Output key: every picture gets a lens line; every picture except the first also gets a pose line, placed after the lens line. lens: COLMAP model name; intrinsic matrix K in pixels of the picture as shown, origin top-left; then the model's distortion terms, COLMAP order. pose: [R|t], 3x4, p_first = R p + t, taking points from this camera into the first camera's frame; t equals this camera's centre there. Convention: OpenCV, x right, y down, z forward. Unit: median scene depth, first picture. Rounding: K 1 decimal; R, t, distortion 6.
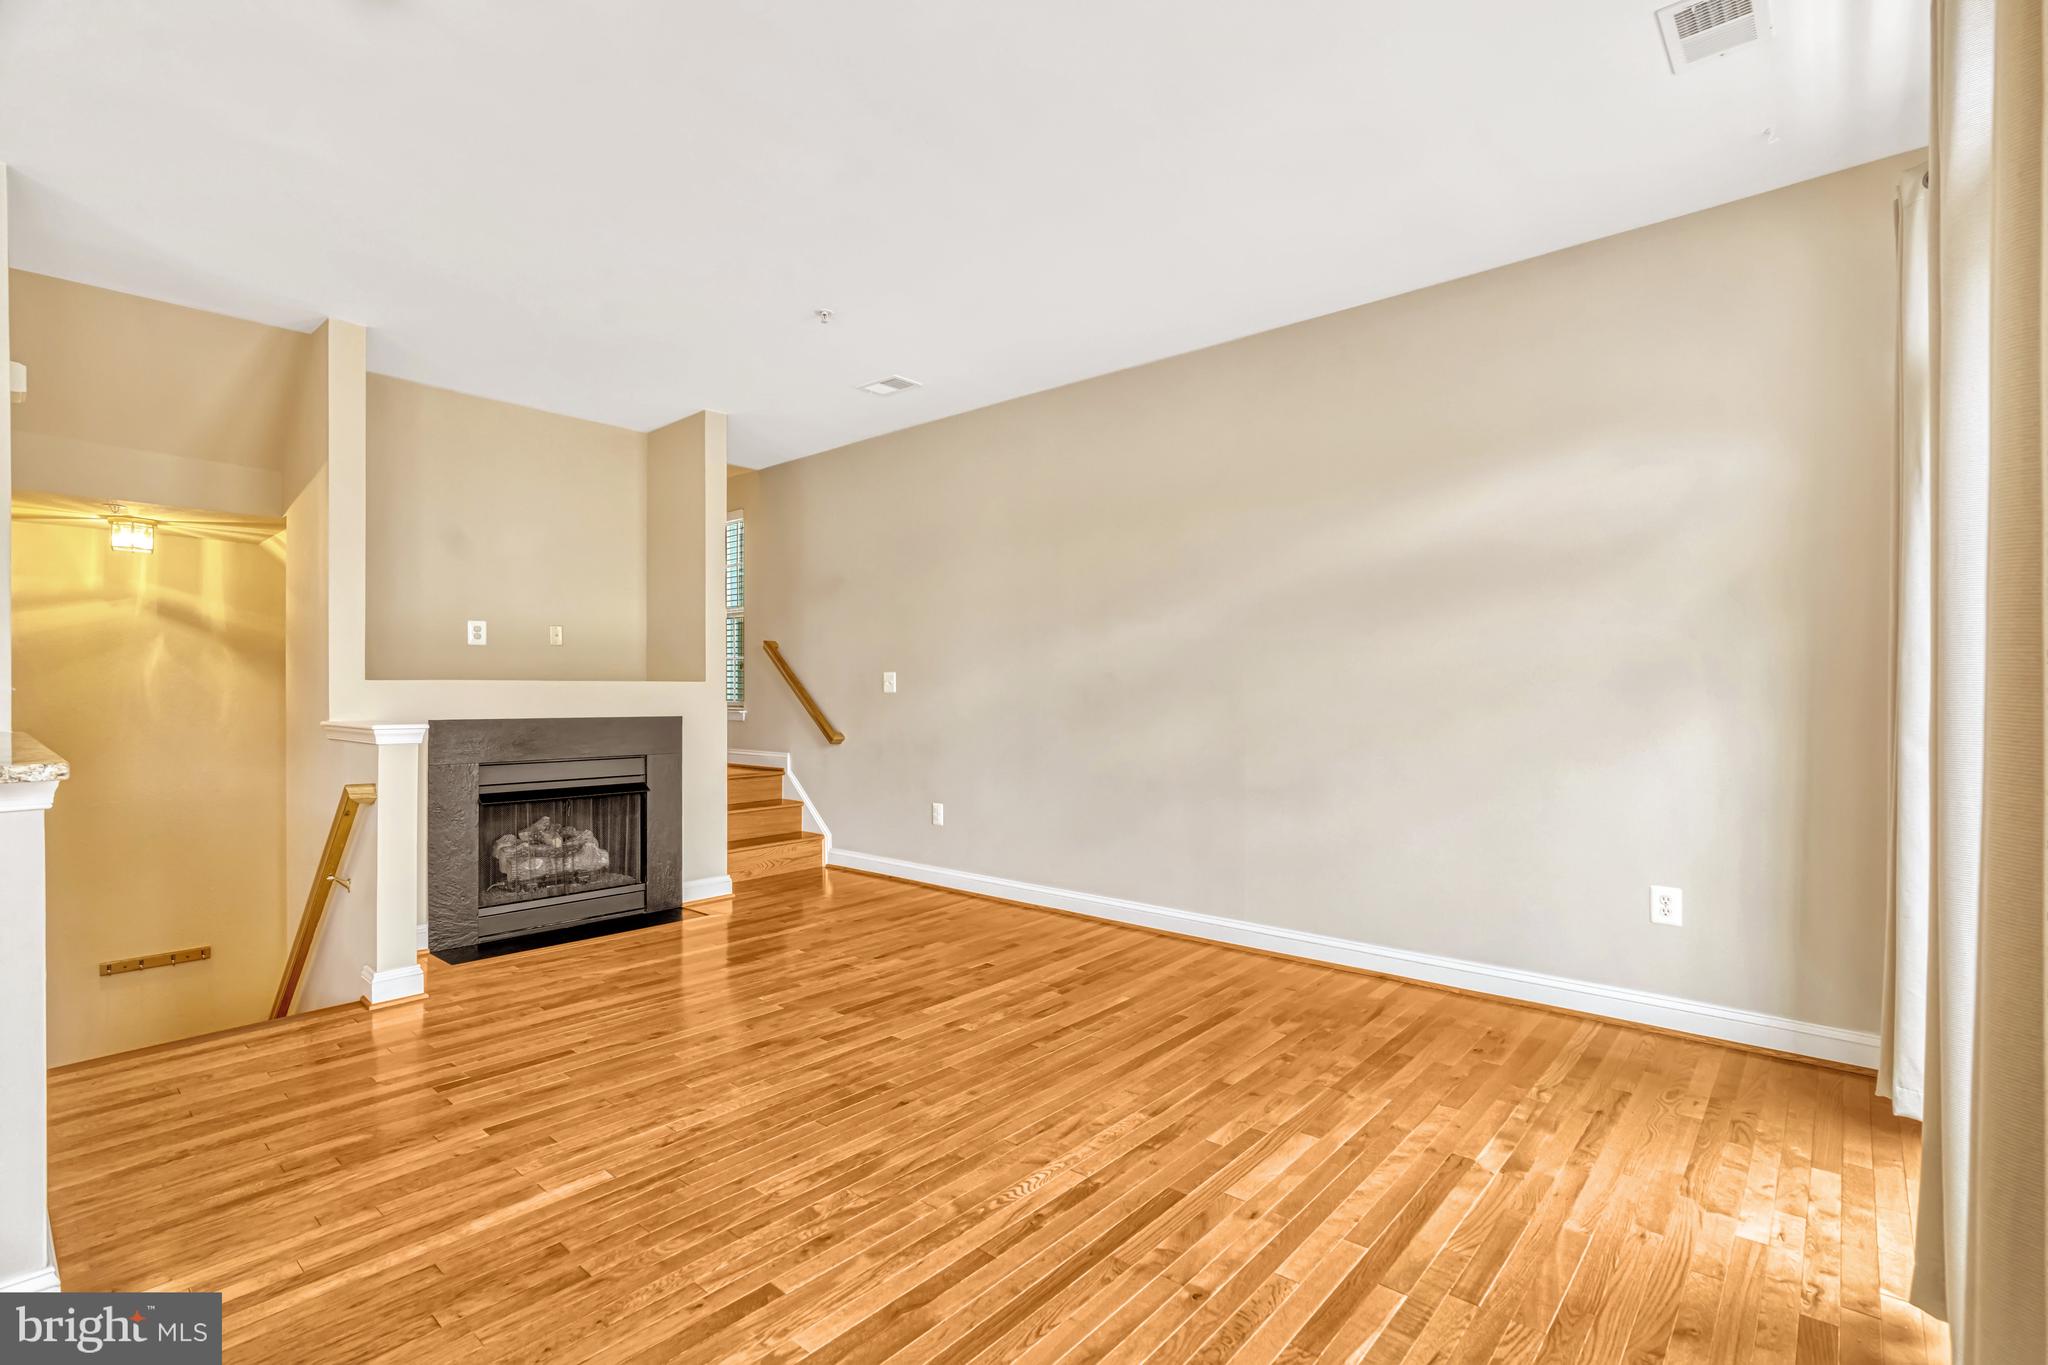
lens RADIAL K [[929.6, 0, 1014.9], [0, 929.6, 679.2], [0, 0, 1]] dist [-0.009960, 0.000516]
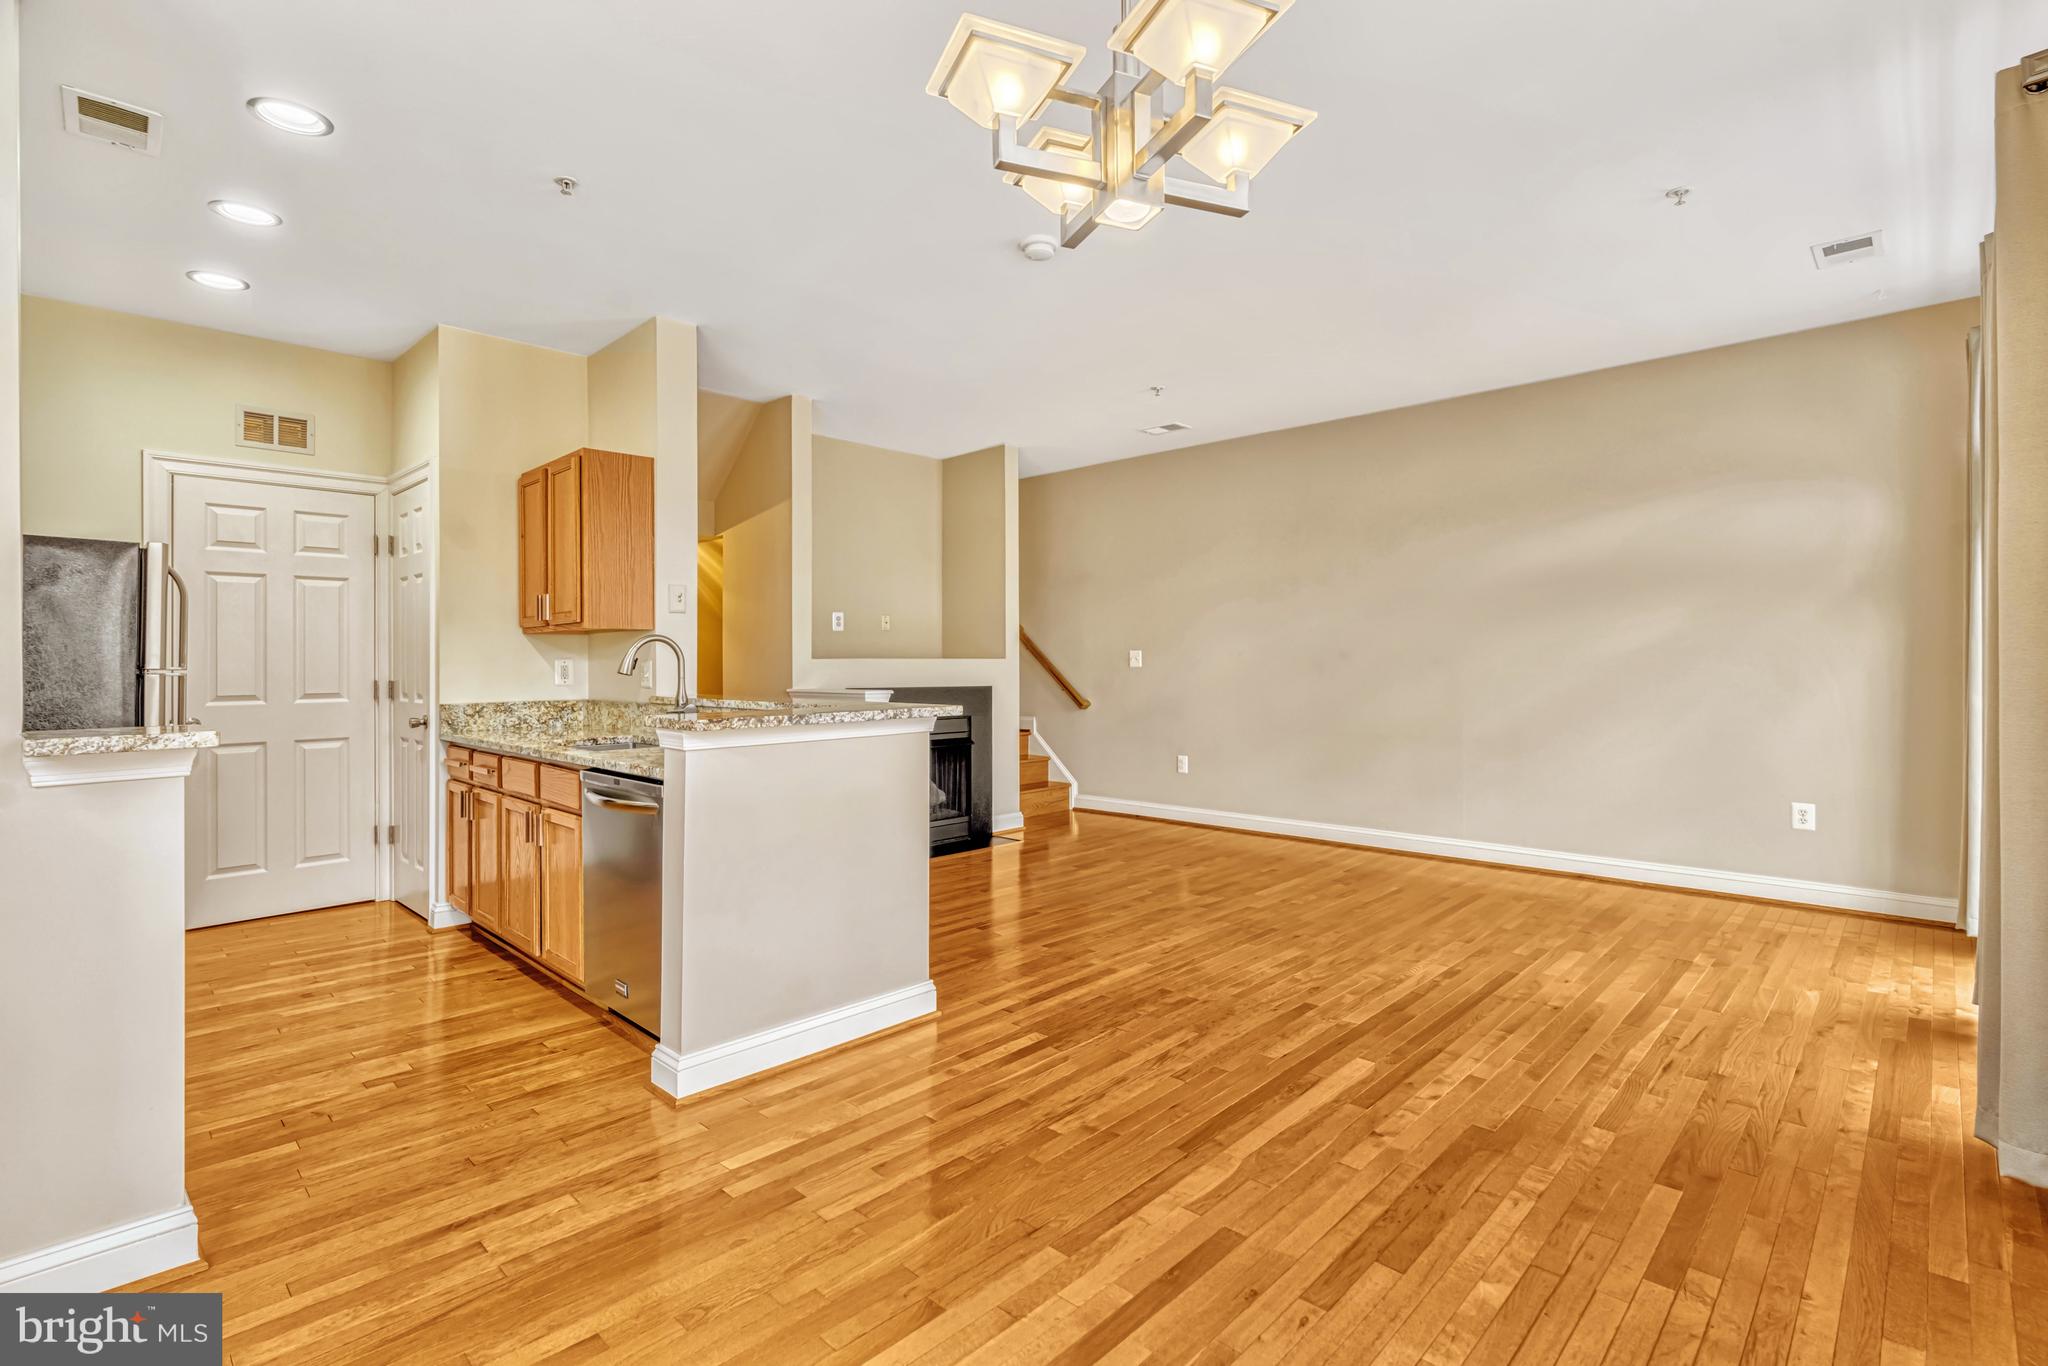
lens RADIAL K [[929.6, 0, 1034.1], [0, 929.6, 652.9], [0, 0, 1]] dist [-0.009960, 0.000516]
pose [[0.999153, -0.003068, -0.041024, -0.408036], [0.003046, 0.999995, -0.000595, -0.008046], [0.041026, 0.000470, 0.999158, -0.454300]]
